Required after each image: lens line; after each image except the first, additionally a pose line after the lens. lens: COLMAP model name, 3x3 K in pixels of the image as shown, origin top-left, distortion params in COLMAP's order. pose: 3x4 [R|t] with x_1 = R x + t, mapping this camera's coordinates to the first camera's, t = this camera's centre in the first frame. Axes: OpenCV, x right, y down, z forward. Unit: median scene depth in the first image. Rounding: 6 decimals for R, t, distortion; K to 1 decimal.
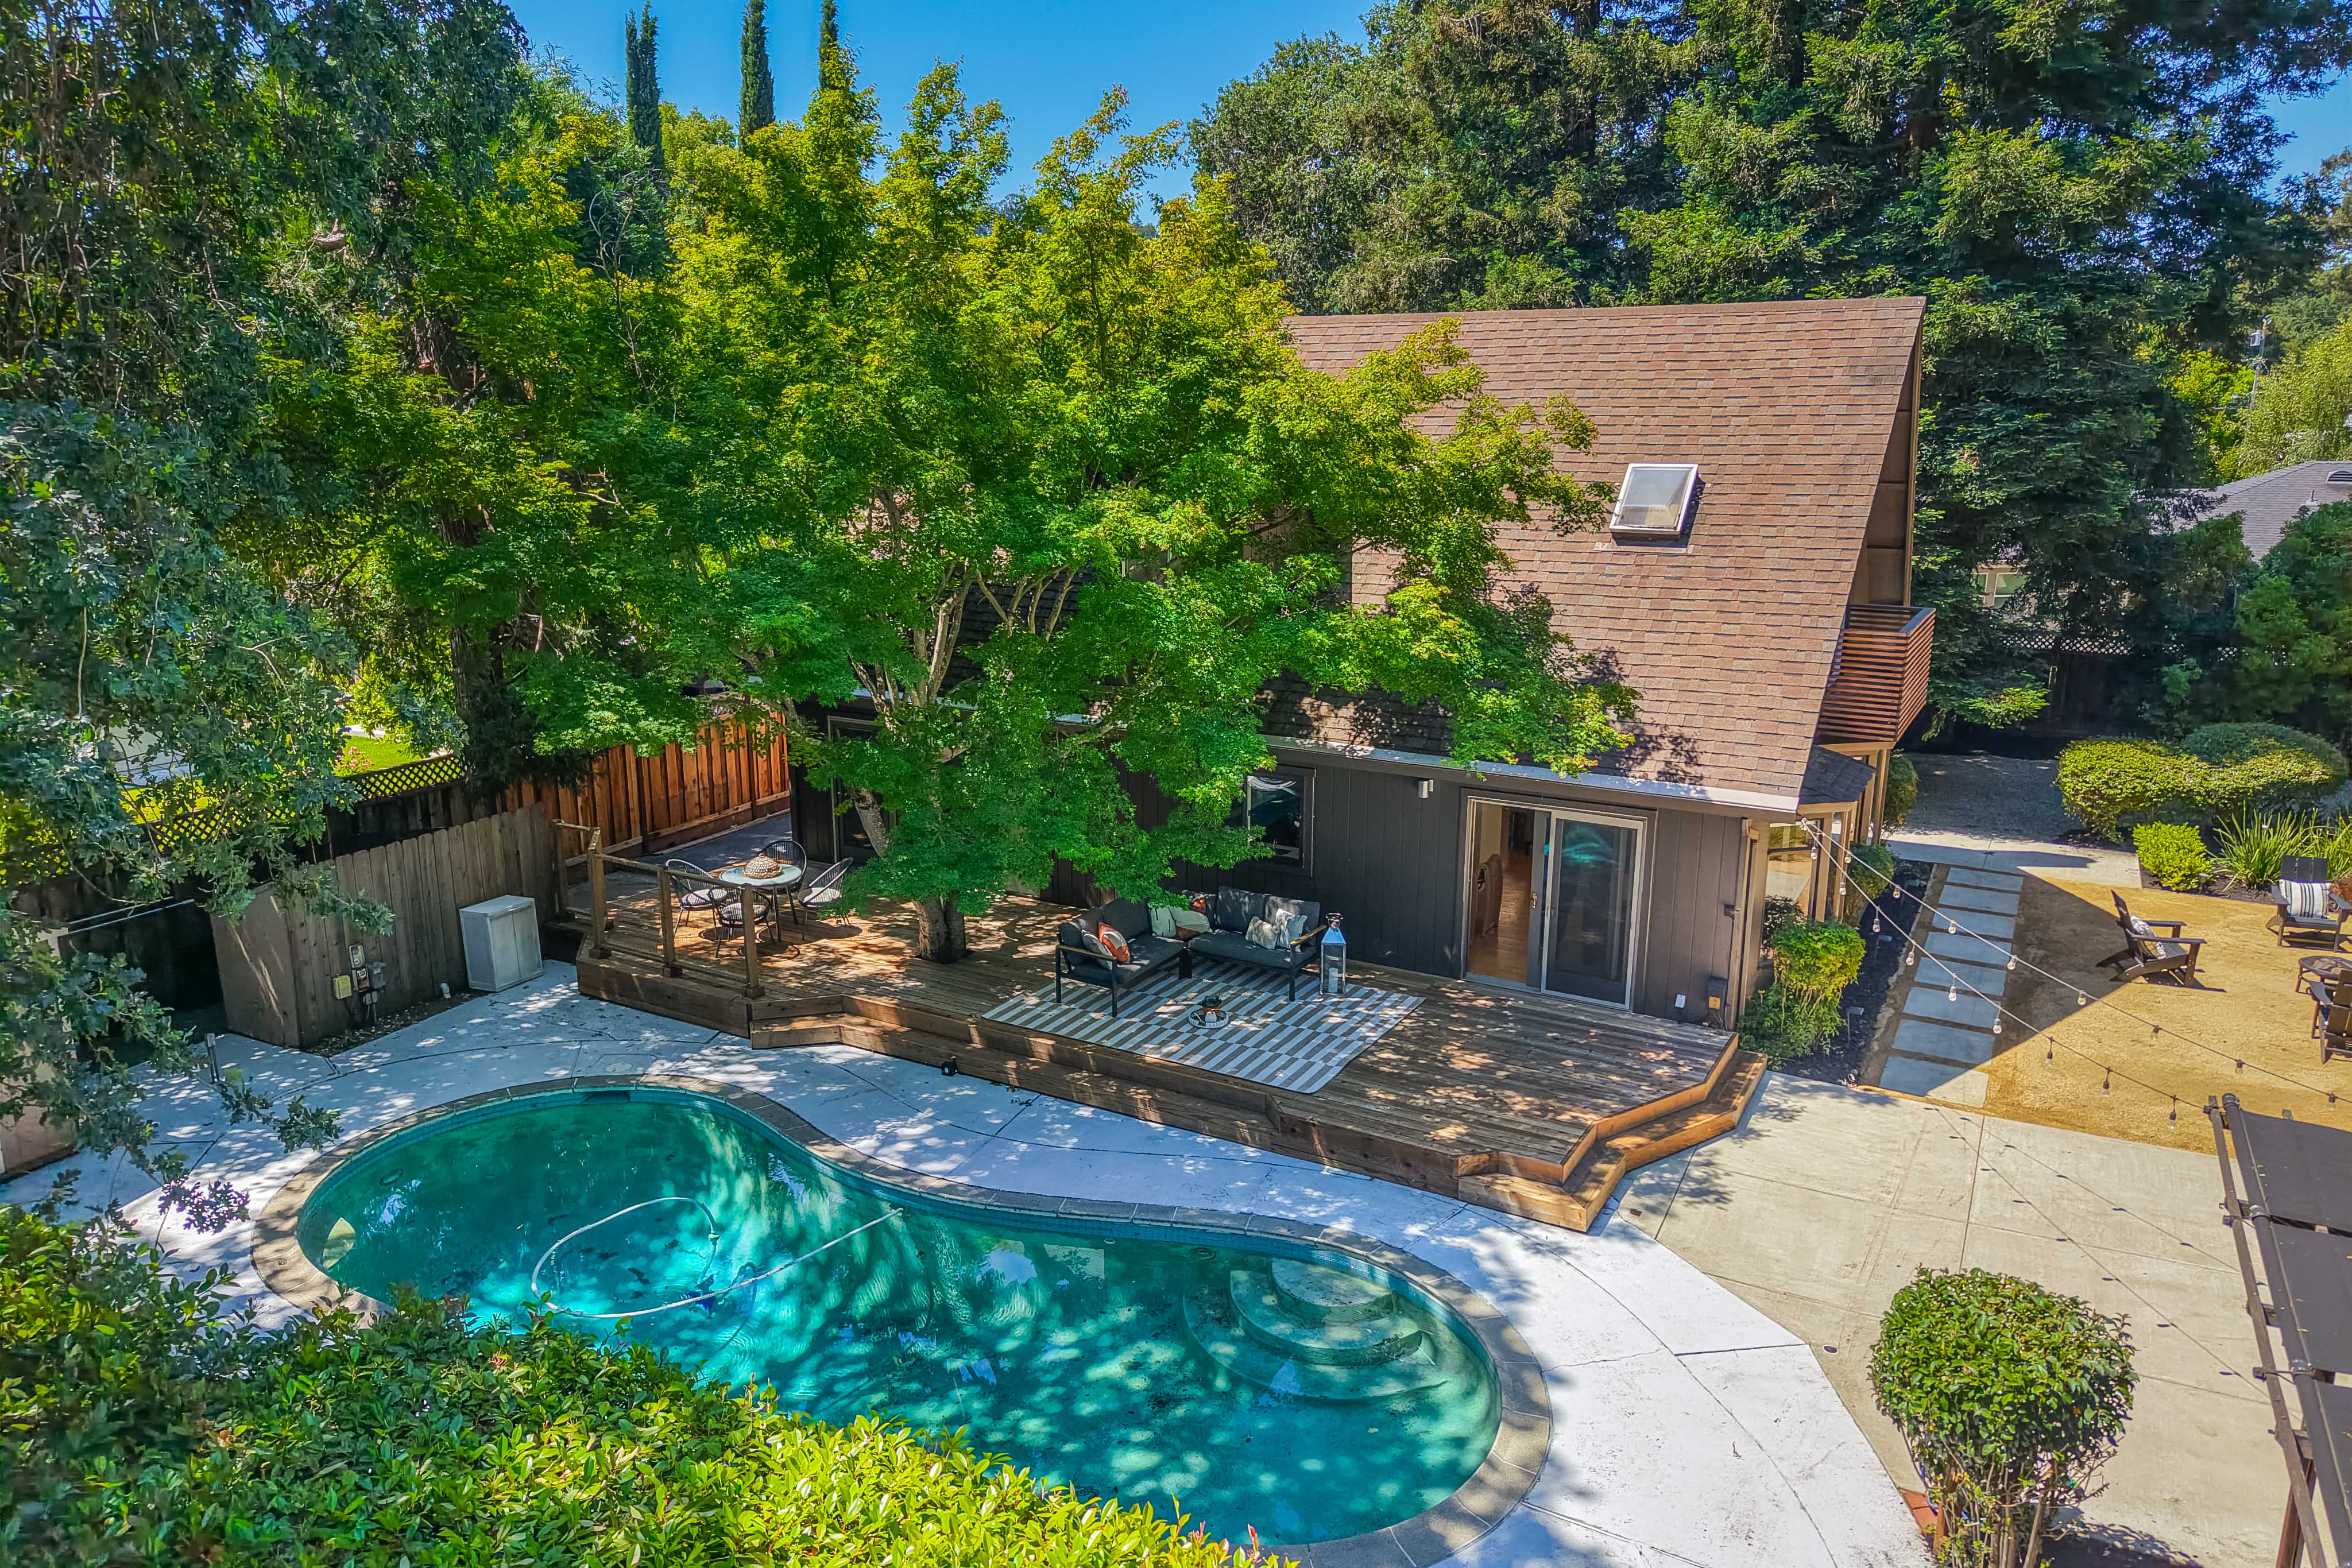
lens RADIAL K [[1561.2, 0, 1176.0], [0, 1561.2, 784.0], [0, 0, 1]] dist [0.002362, -0.004320]
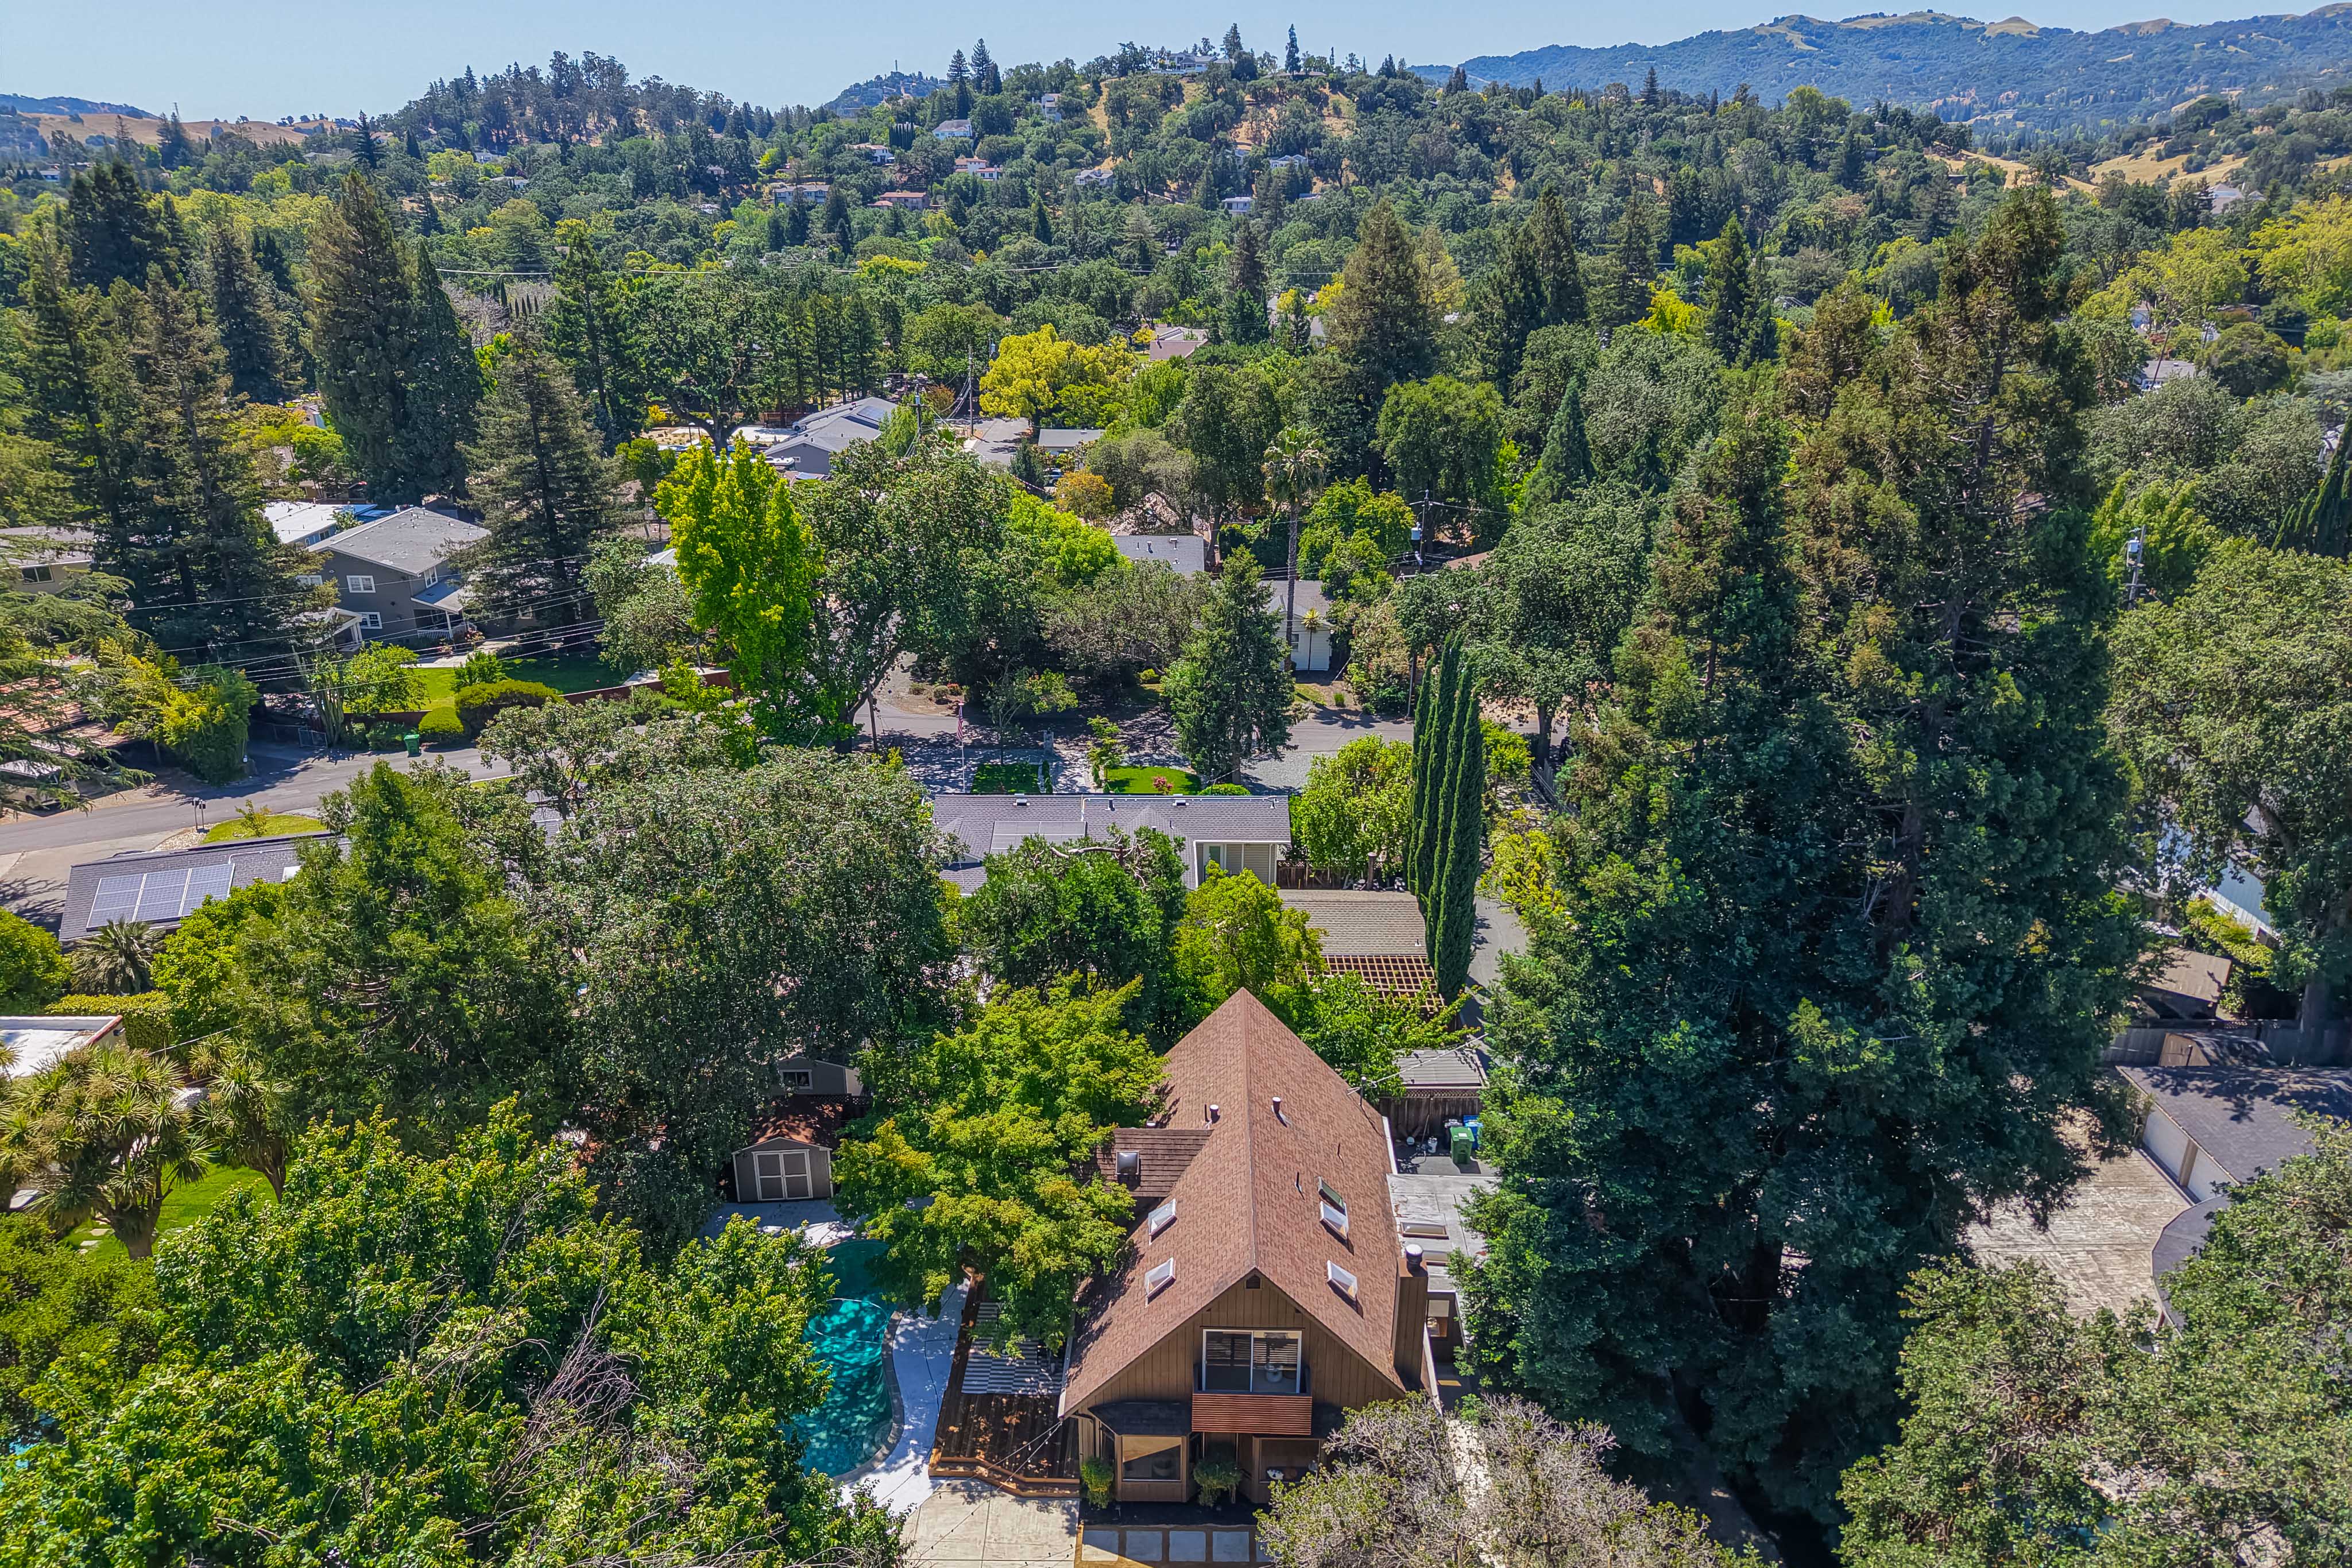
lens RADIAL K [[1560.1, 0, 1196.6], [0, 1560.1, 793.9], [0, 0, 1]] dist [0.133591, -0.264332]
pose [[0.488185, 0.331960, -0.807142, 2.060692], [-0.202643, 0.942676, 0.265137, -1.553656], [0.848888, 0.034125, 0.527469, -0.265505]]
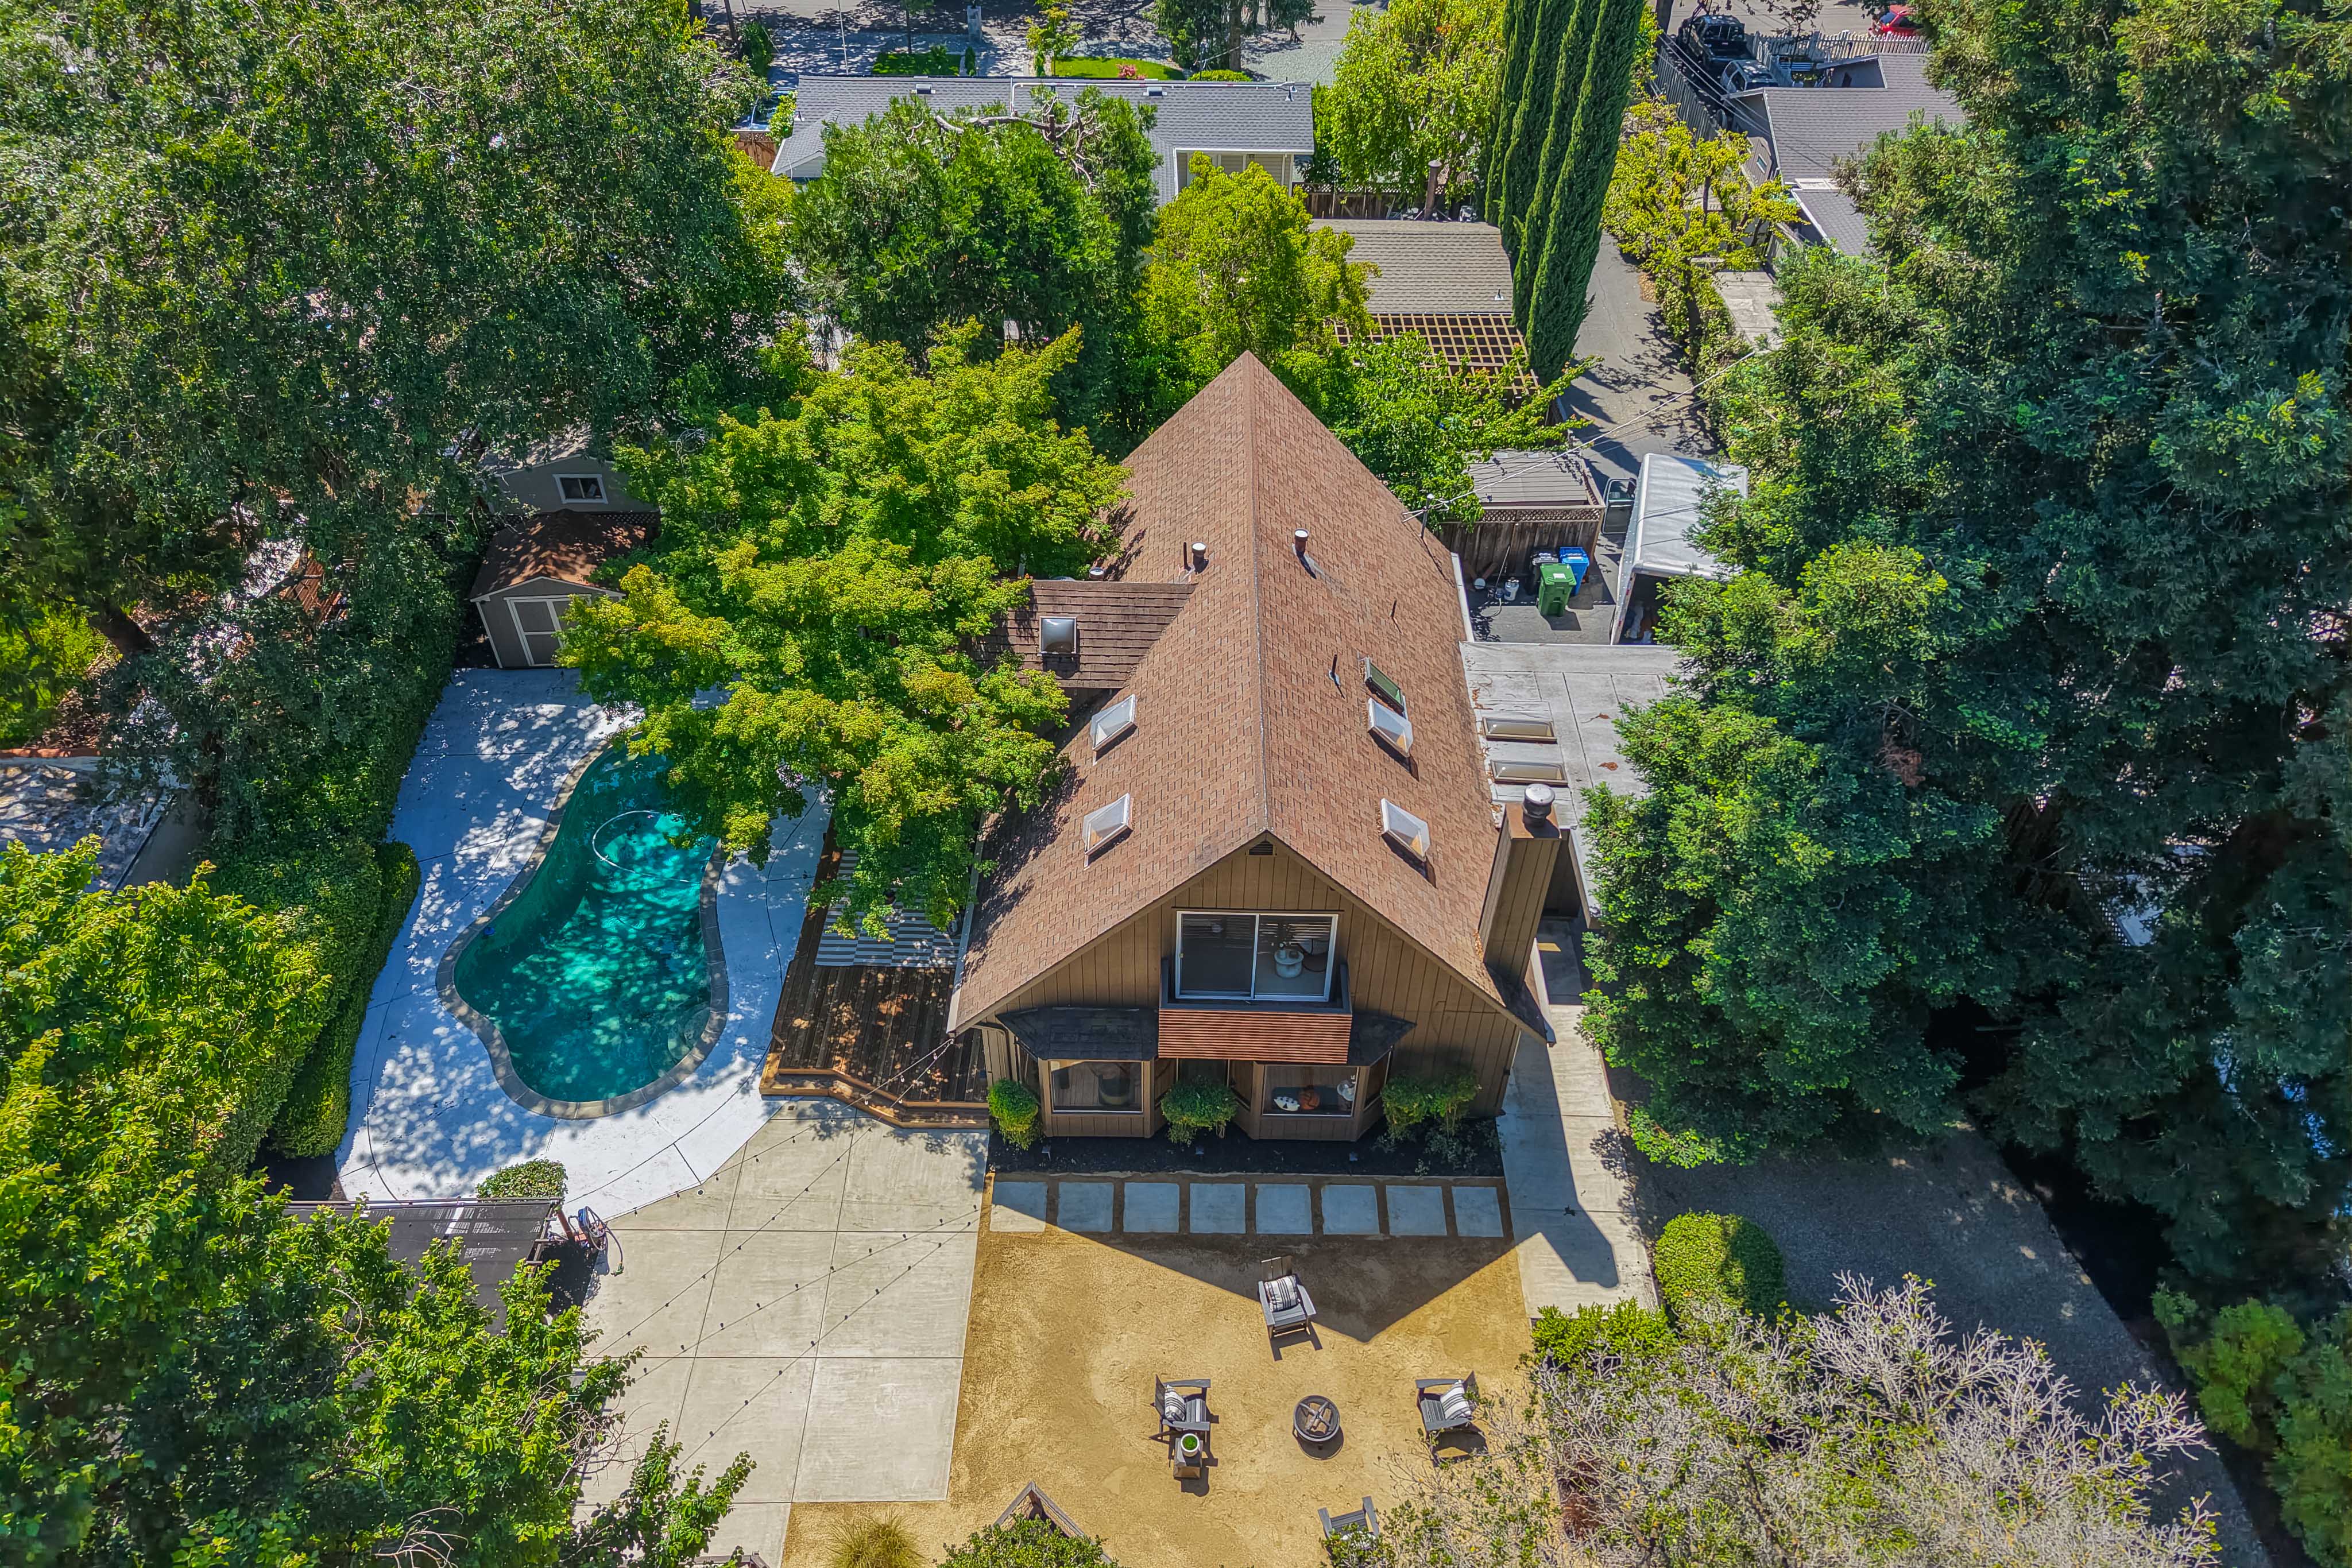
lens RADIAL K [[1576.9, 0, 1192.6], [0, 1576.9, 785.9], [0, 0, 1]] dist [0.015381, -0.002527]
pose [[0.489961, 0.603329, -0.629232, 1.253082], [-0.210050, 0.782248, 0.586487, -1.100755], [0.846060, -0.155186, 0.510000, 0.322434]]
